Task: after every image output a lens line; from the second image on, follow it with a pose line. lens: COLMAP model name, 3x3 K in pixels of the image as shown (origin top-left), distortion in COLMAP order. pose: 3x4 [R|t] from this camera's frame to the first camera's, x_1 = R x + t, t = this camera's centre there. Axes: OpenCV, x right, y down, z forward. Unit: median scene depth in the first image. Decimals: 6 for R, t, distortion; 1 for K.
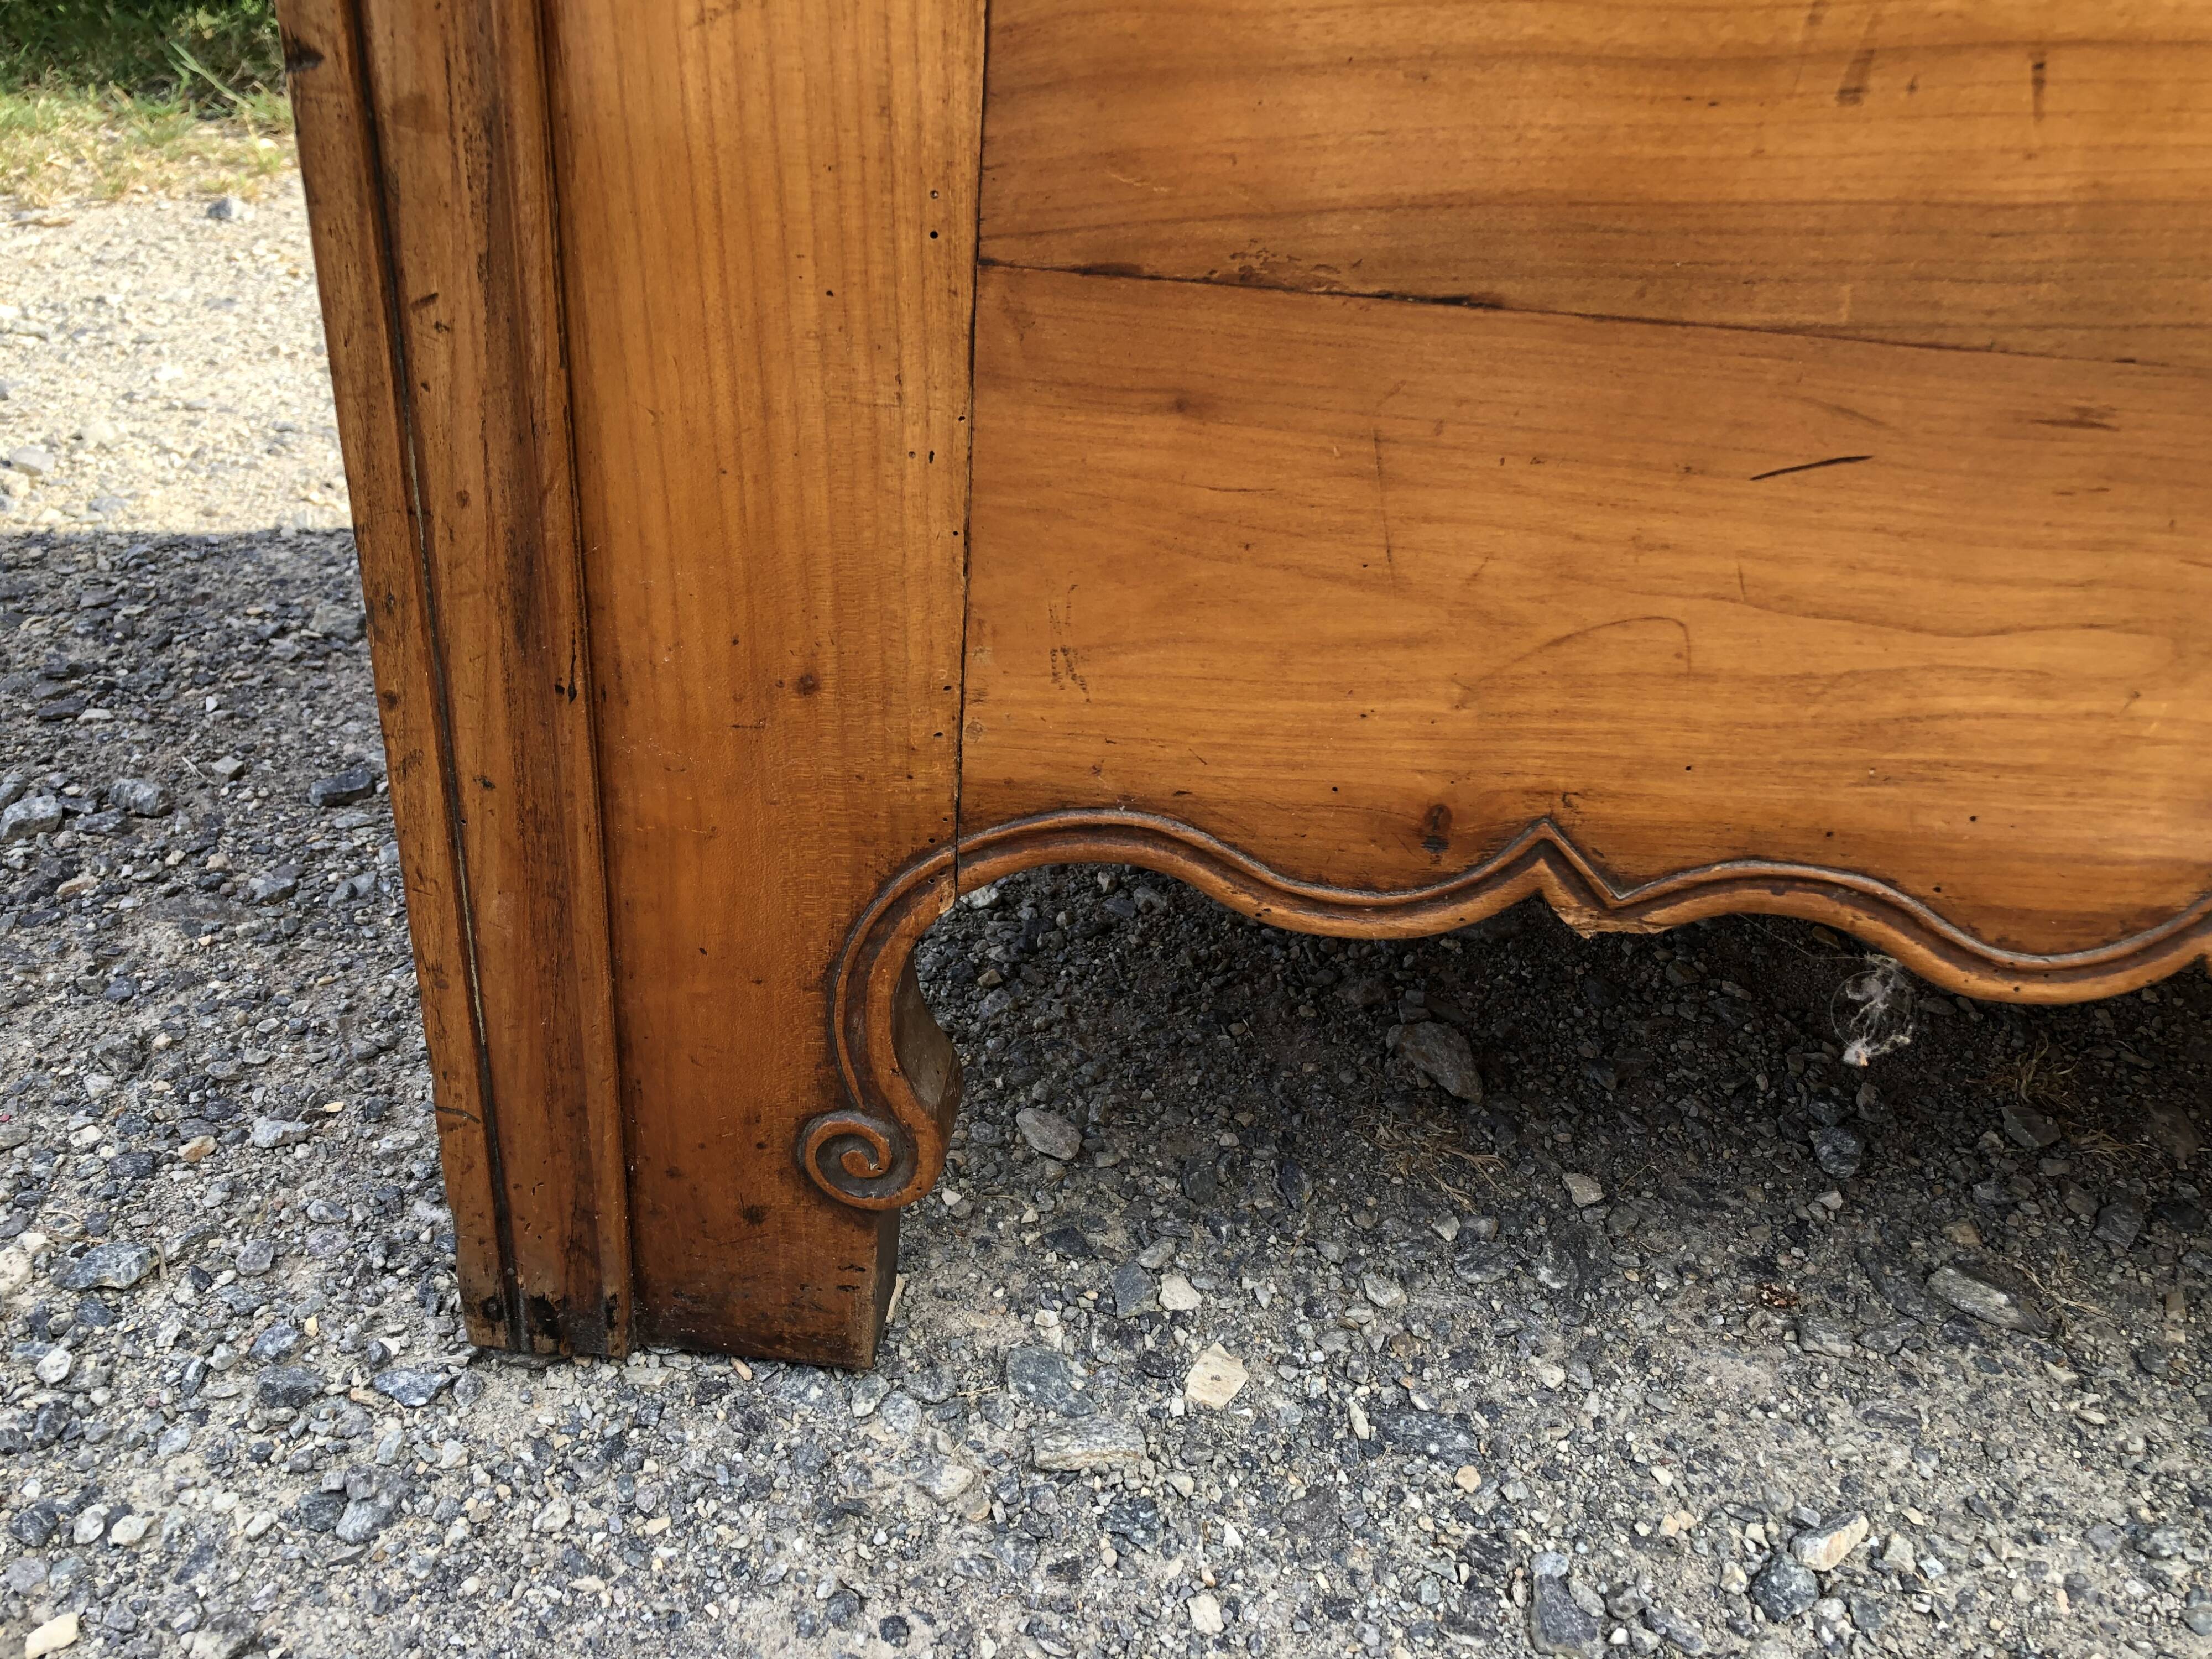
lens RADIAL K [[1853.8, 0, 1116.4], [0, 1853.8, 829.8], [0, 0, 1]] dist [0.014066, 0.003625]
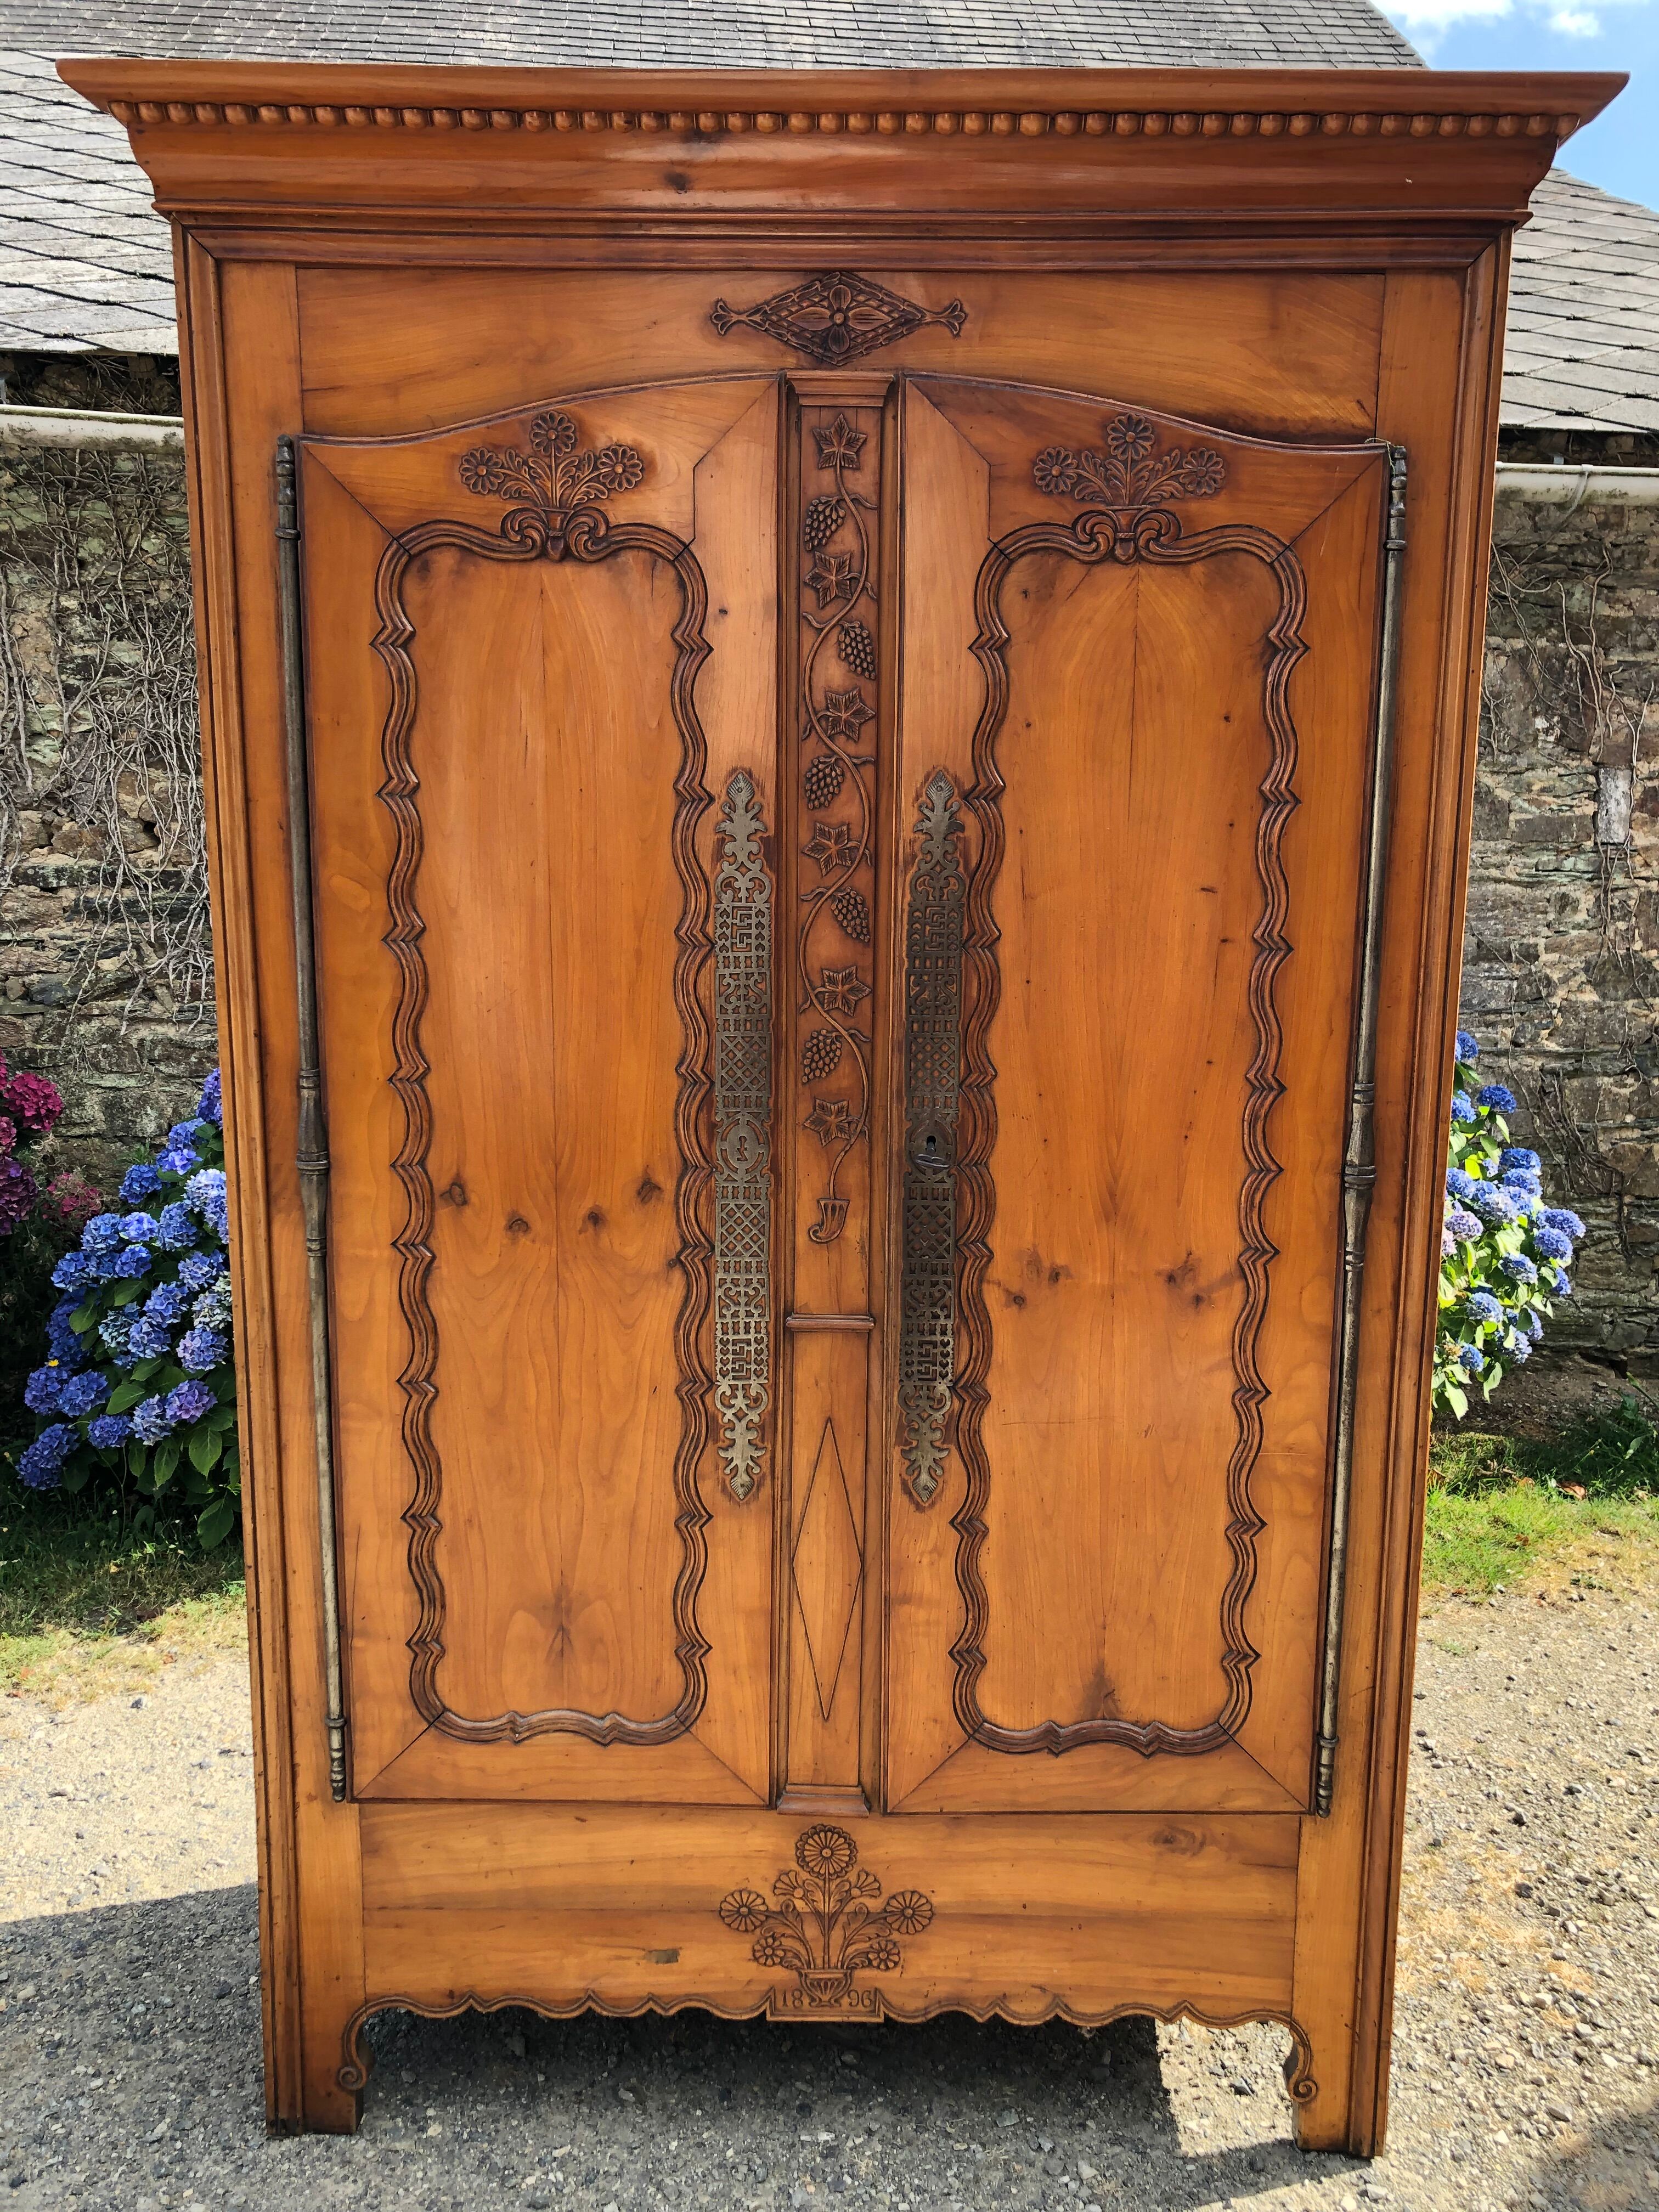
lens RADIAL K [[1830.5, 0, 846.2], [0, 1830.5, 1097.5], [0, 0, 1]] dist [0.031252, -0.030615]
pose [[0.996255, -0.075407, 0.042305, 1.041094], [0.085826, 0.921773, -0.378111, -0.230022], [-0.010484, 0.380326, 0.924793, -4.057906]]
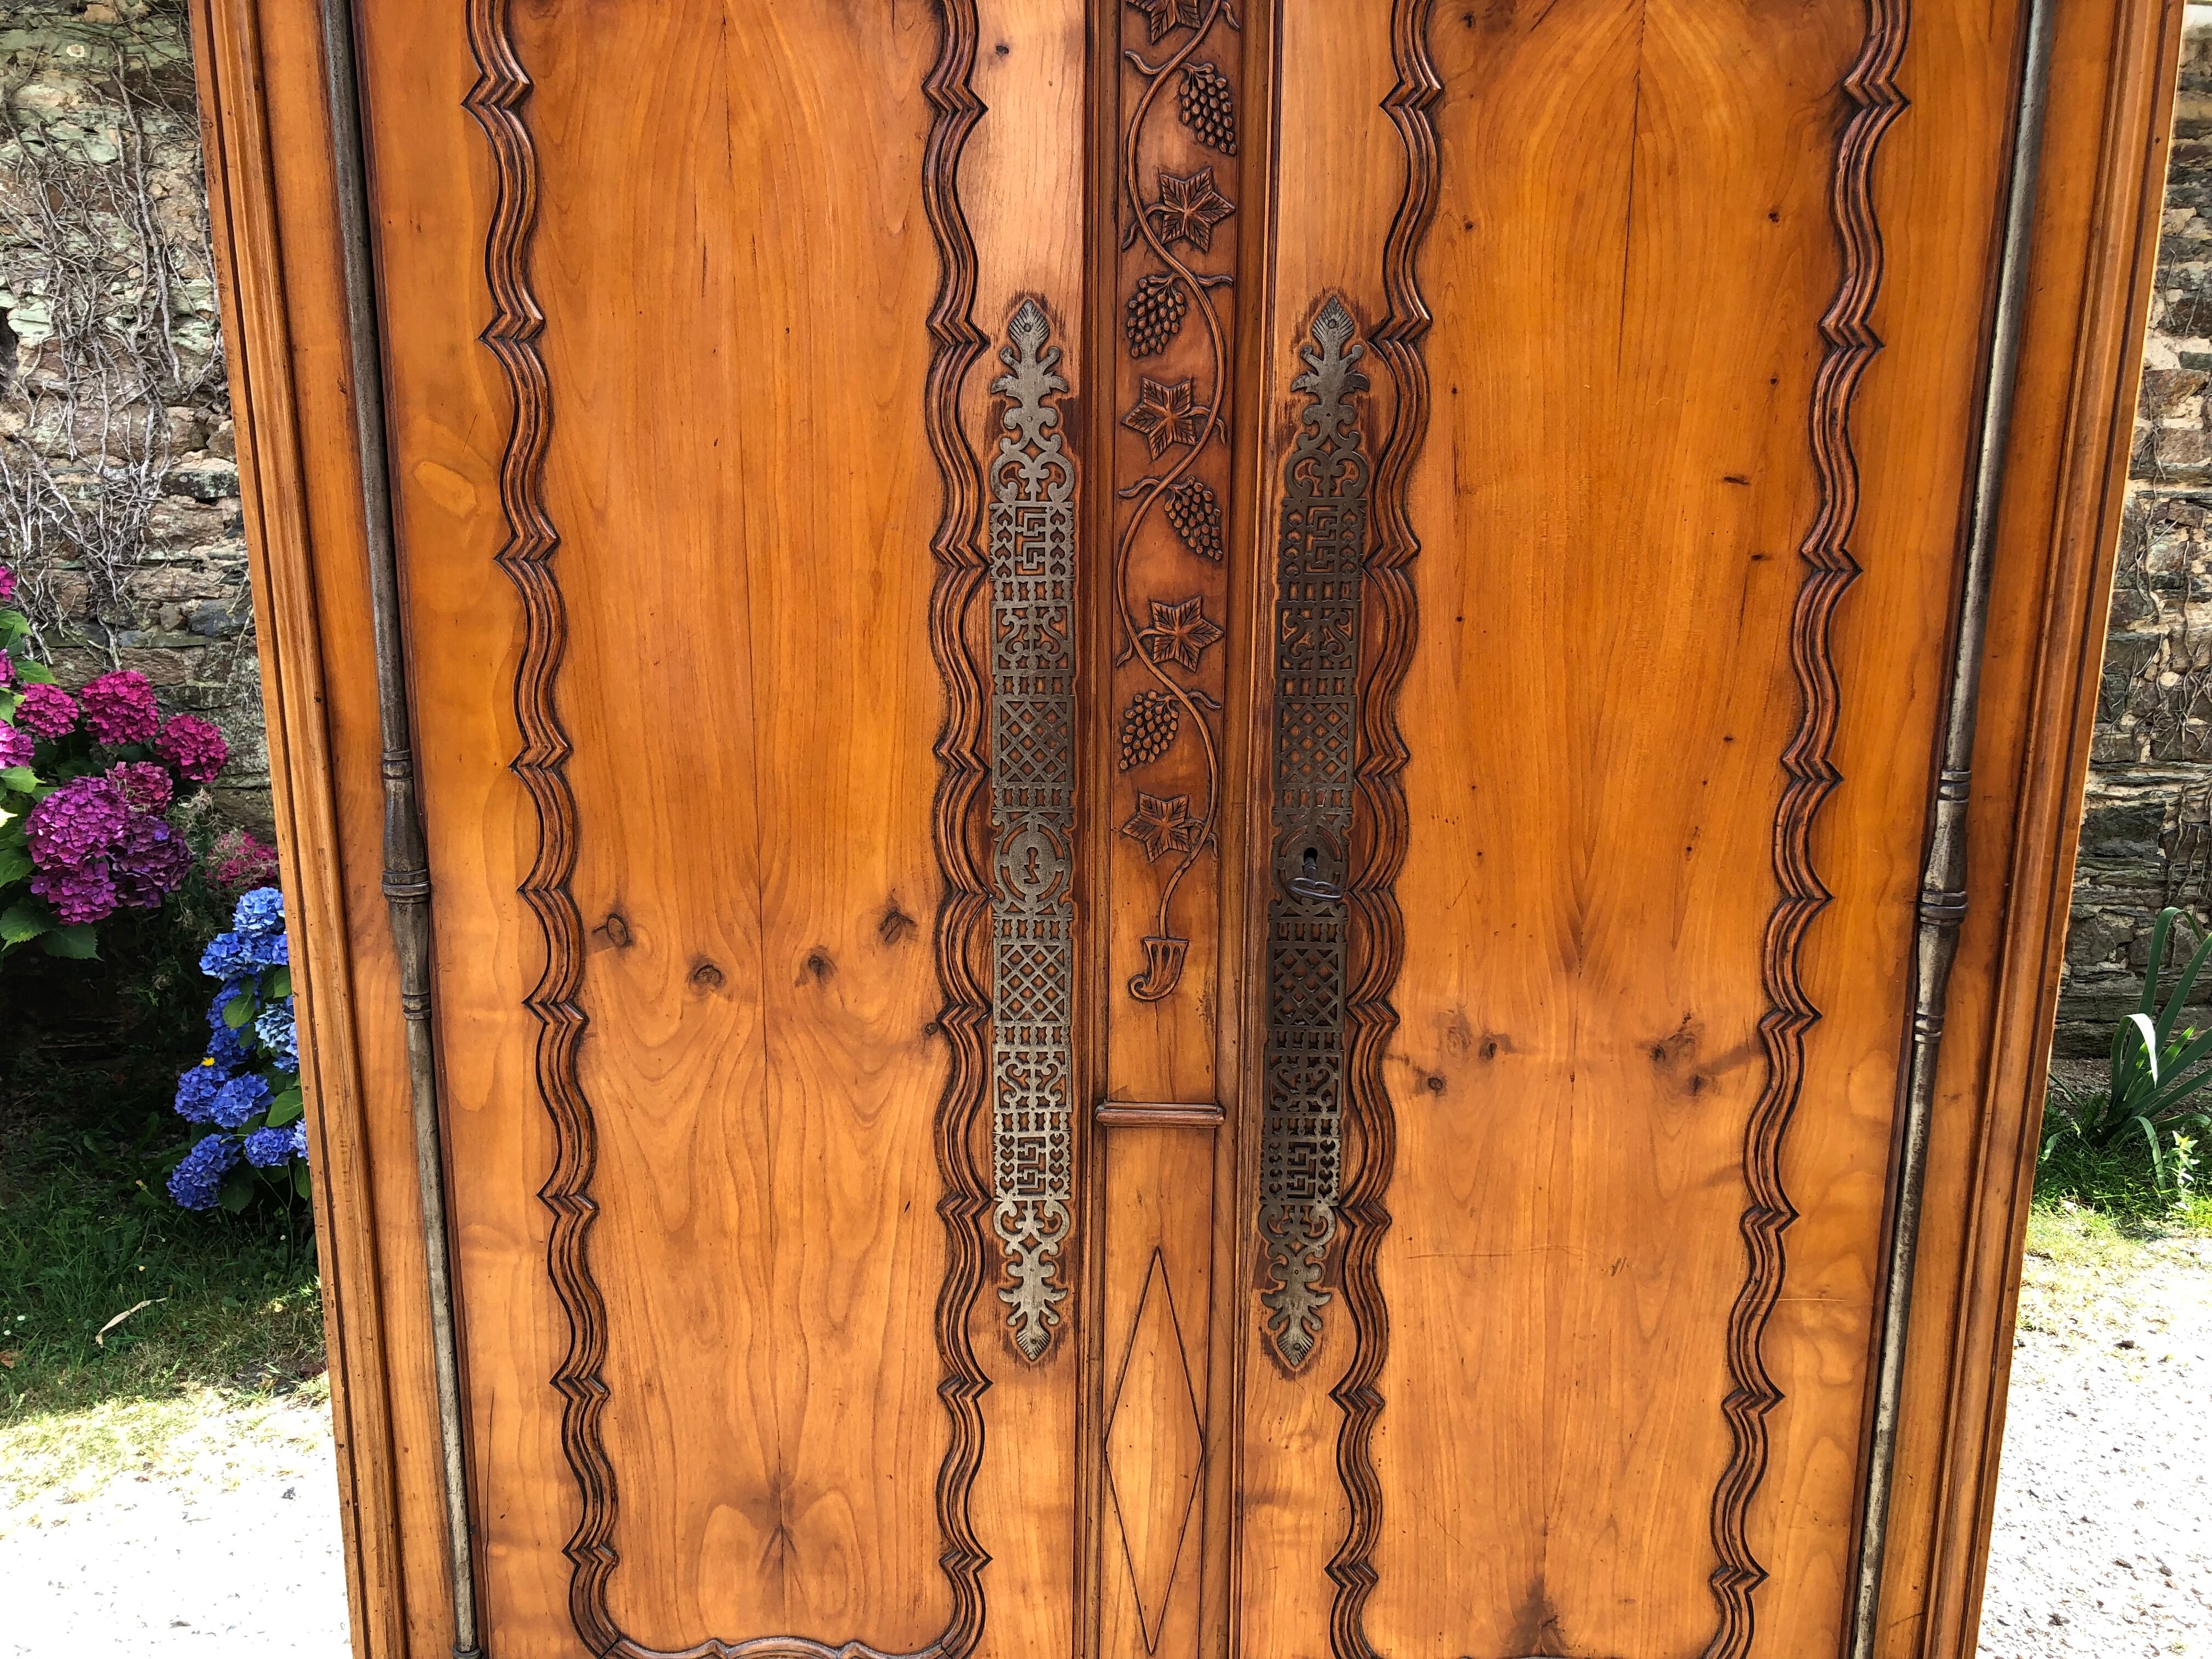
lens RADIAL K [[1830.5, 0, 1103.3], [0, 1830.5, 817.4], [0, 0, 1]] dist [0.031252, -0.030615]
pose [[0.996429, -0.078341, 0.031509, 1.000445], [0.084348, 0.940880, -0.328070, -0.816838], [-0.003945, 0.329556, 0.944128, -2.925766]]
